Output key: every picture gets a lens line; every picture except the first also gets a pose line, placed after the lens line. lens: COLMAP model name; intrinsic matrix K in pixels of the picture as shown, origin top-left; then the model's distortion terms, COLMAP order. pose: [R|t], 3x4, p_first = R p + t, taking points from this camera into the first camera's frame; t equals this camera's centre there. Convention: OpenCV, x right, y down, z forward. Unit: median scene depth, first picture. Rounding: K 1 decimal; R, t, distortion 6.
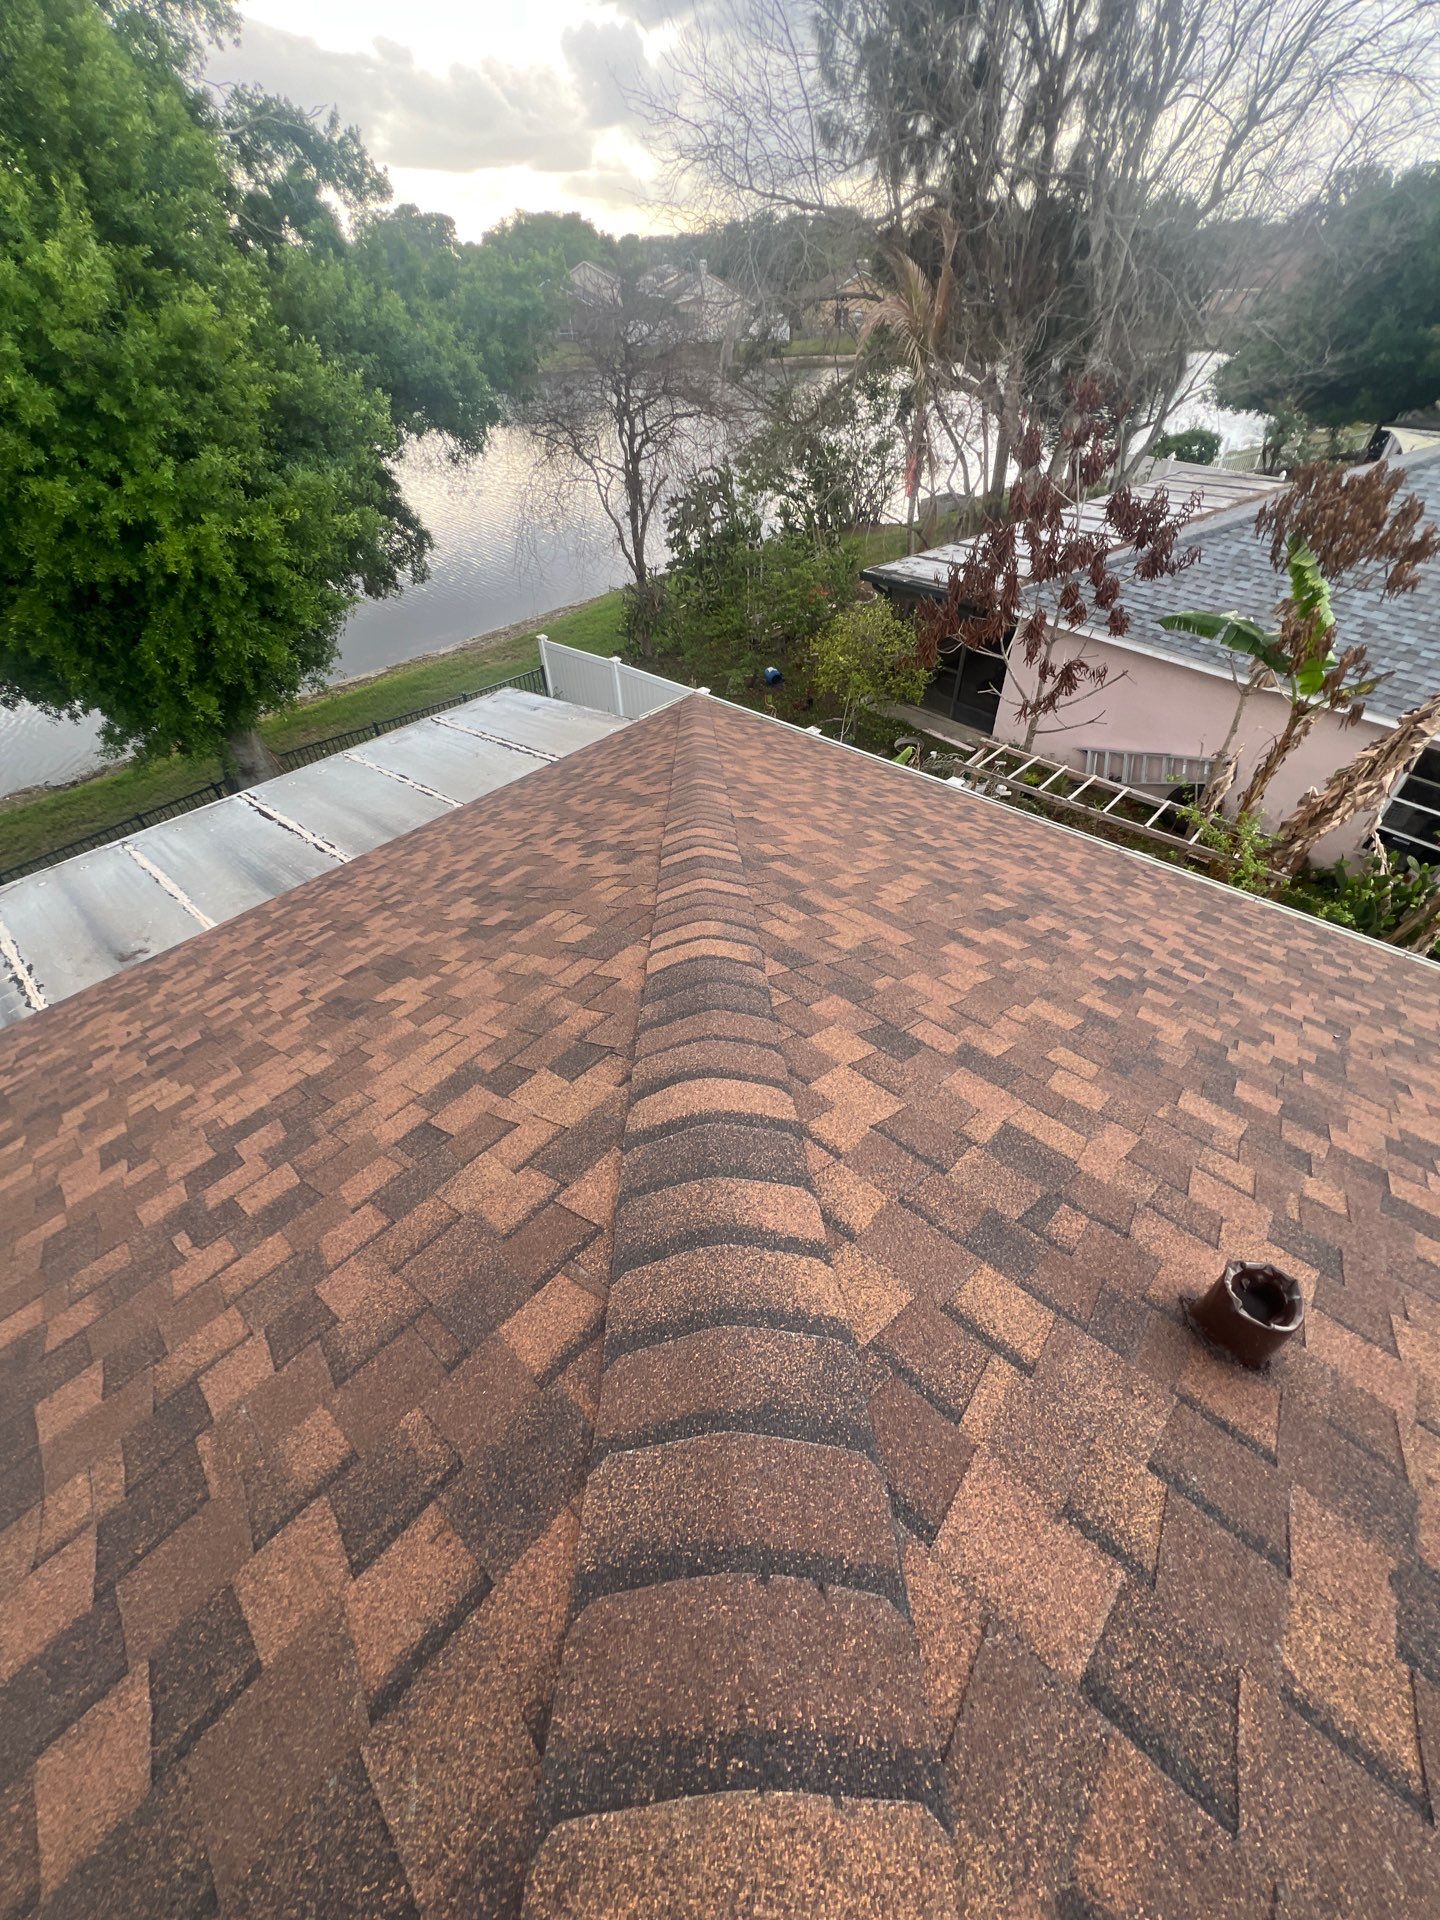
lens RADIAL K [[763.5, 0, 720.0], [0, 763.5, 960.0], [0, 0, 1]] dist [-0.001263, -0.000404]
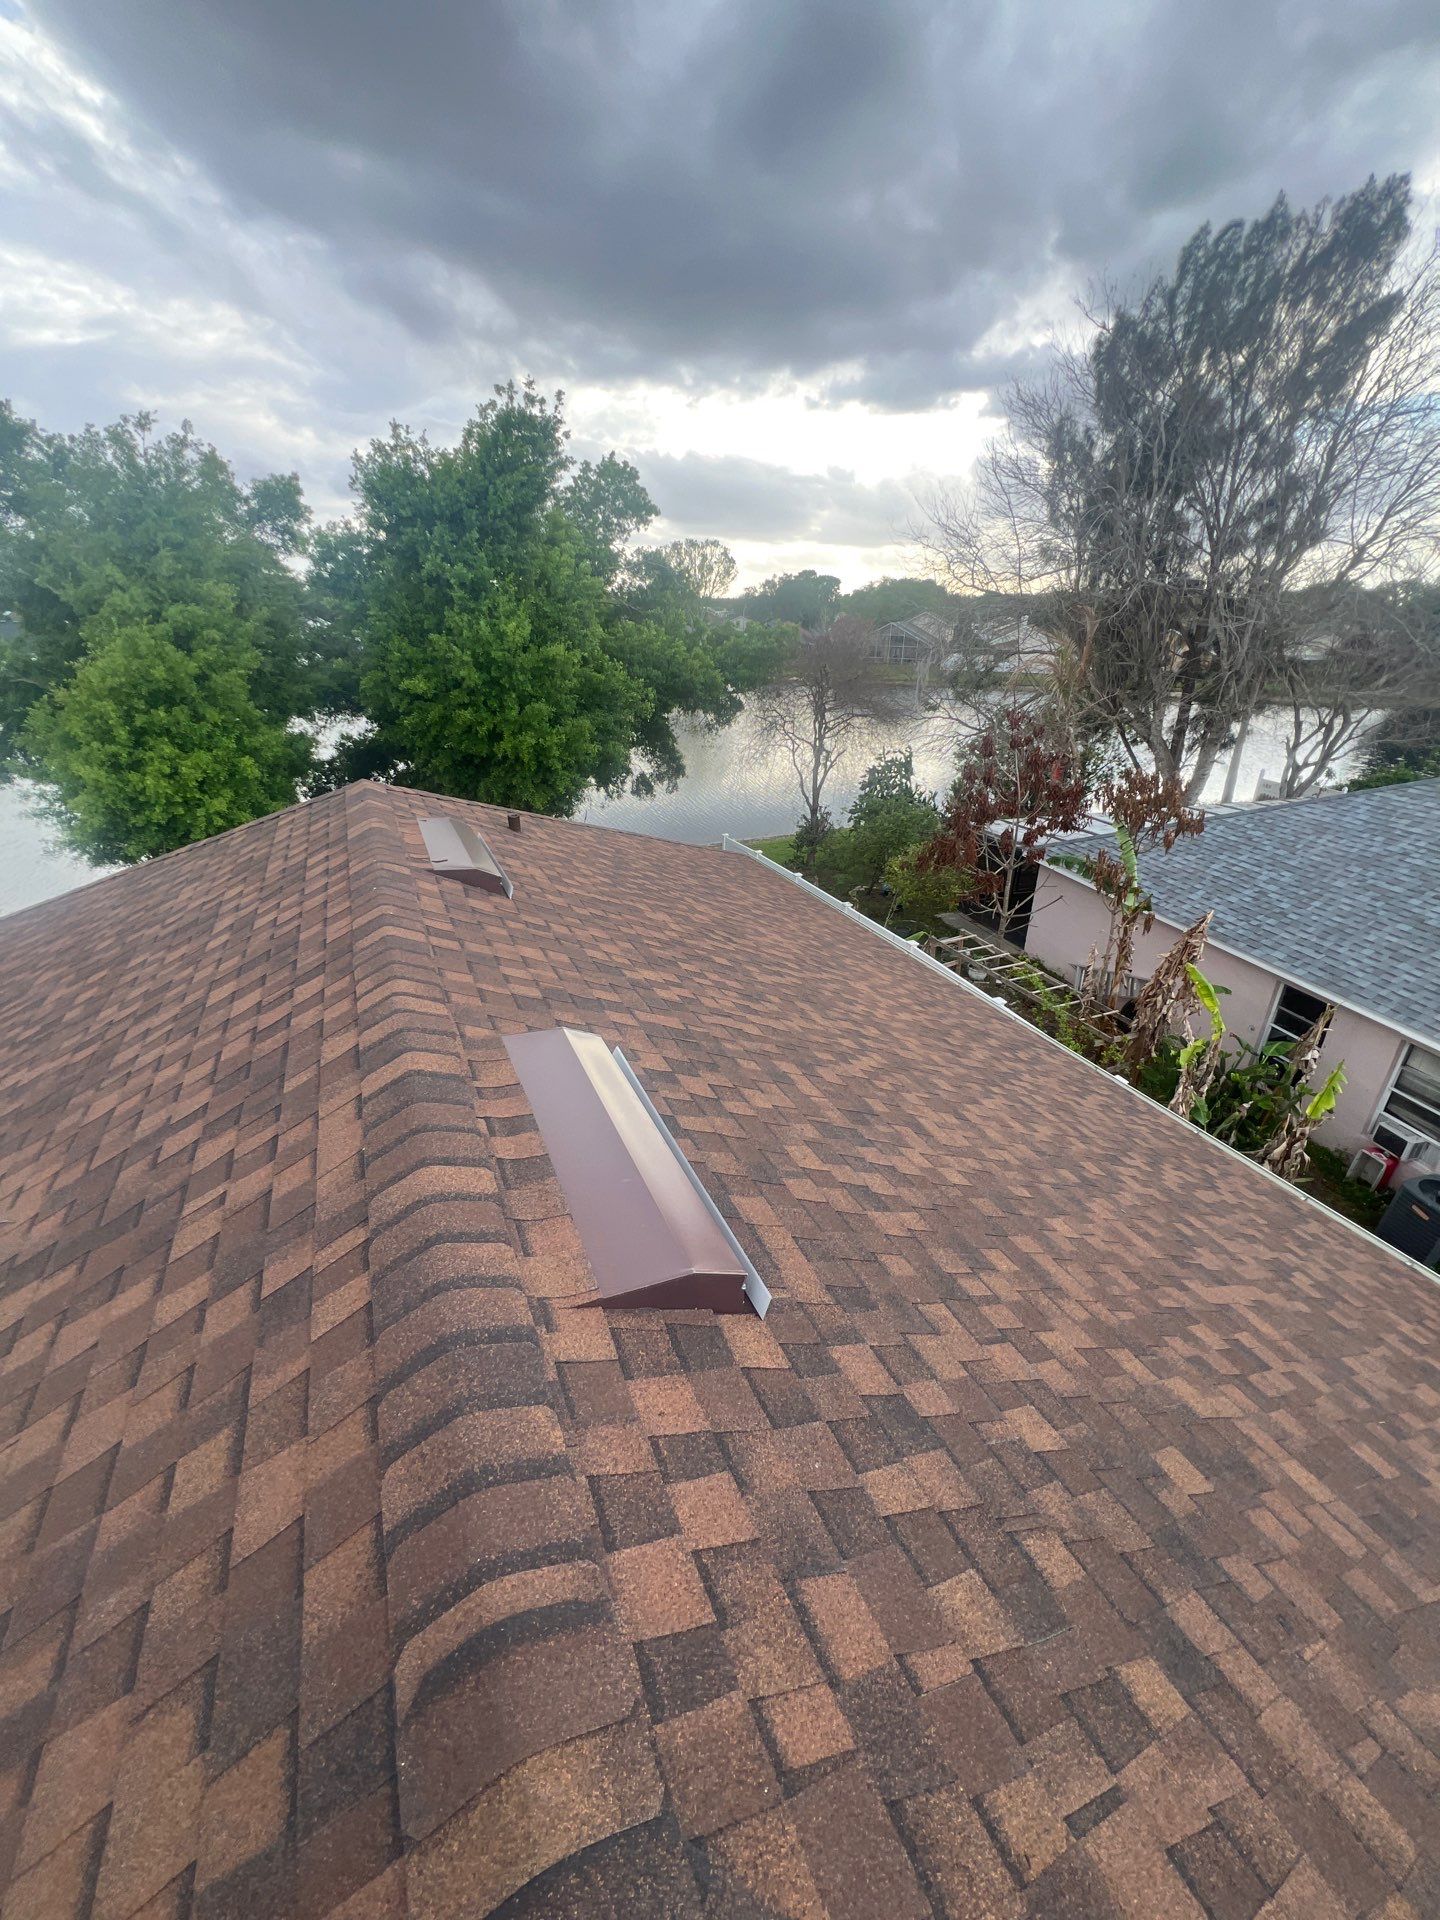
lens RADIAL K [[763.5, 0, 720.0], [0, 763.5, 960.0], [0, 0, 1]] dist [-0.001263, -0.000404]
pose [[0.919377, 0.196220, -0.340945, 0.310907], [-0.289708, 0.924048, -0.249408, 0.173220], [0.266111, 0.328074, 0.906395, -0.261429]]
